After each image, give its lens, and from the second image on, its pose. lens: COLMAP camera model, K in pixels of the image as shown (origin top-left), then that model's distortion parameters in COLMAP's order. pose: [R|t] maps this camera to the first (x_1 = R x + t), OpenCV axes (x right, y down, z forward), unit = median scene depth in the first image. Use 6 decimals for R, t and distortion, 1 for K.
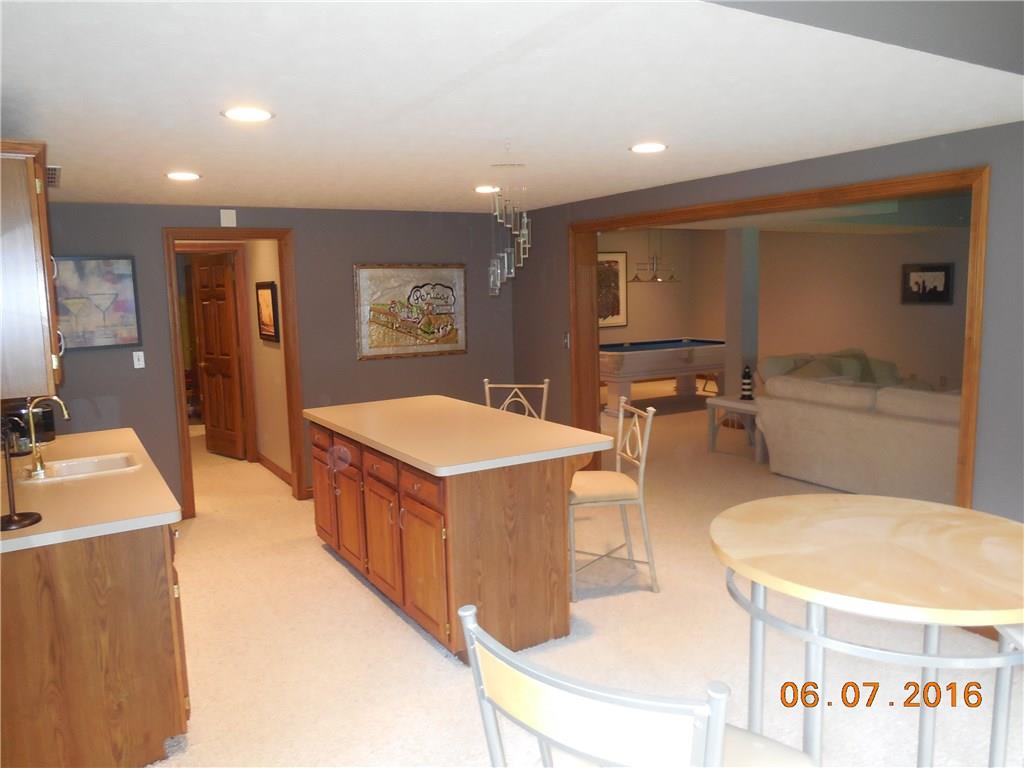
lens RADIAL K [[777.9, 0, 511.3], [0, 777.9, 373.6], [0, 0, 1]] dist [-0.010704, 0.004863]
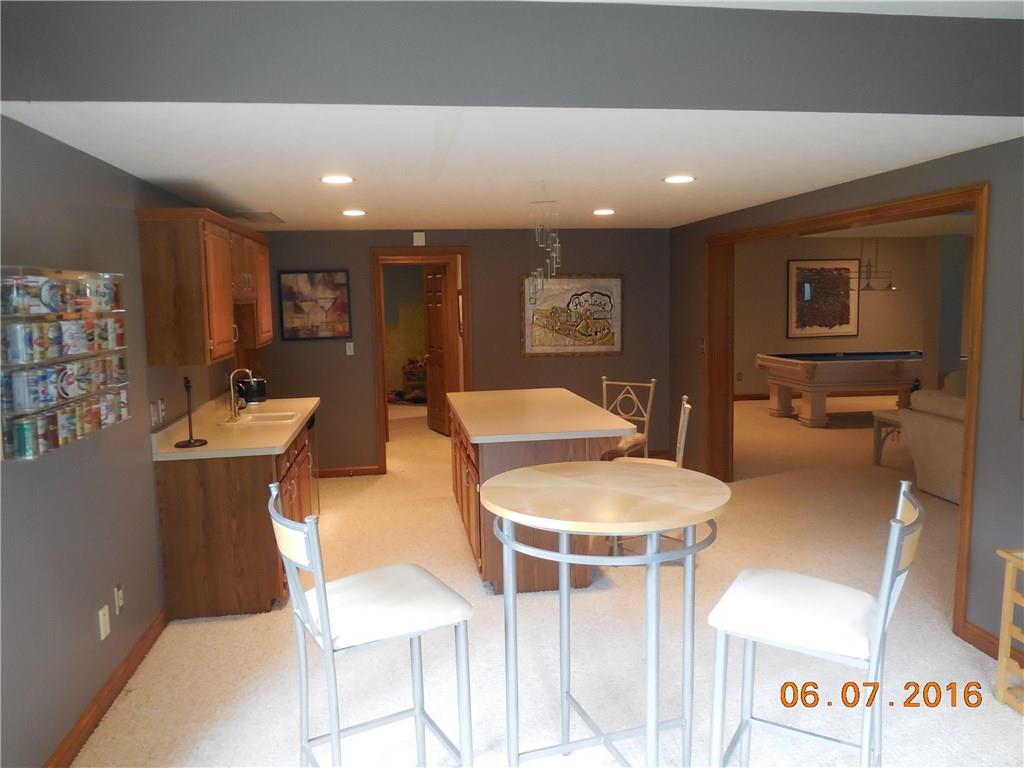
lens RADIAL K [[777.9, 0, 511.3], [0, 777.9, 373.6], [0, 0, 1]] dist [-0.010704, 0.004863]
pose [[0.925699, 0.048075, -0.375194, 0.227538], [-0.049770, 0.998747, 0.005179, 0.003137], [0.374973, 0.013879, 0.926932, -0.094913]]
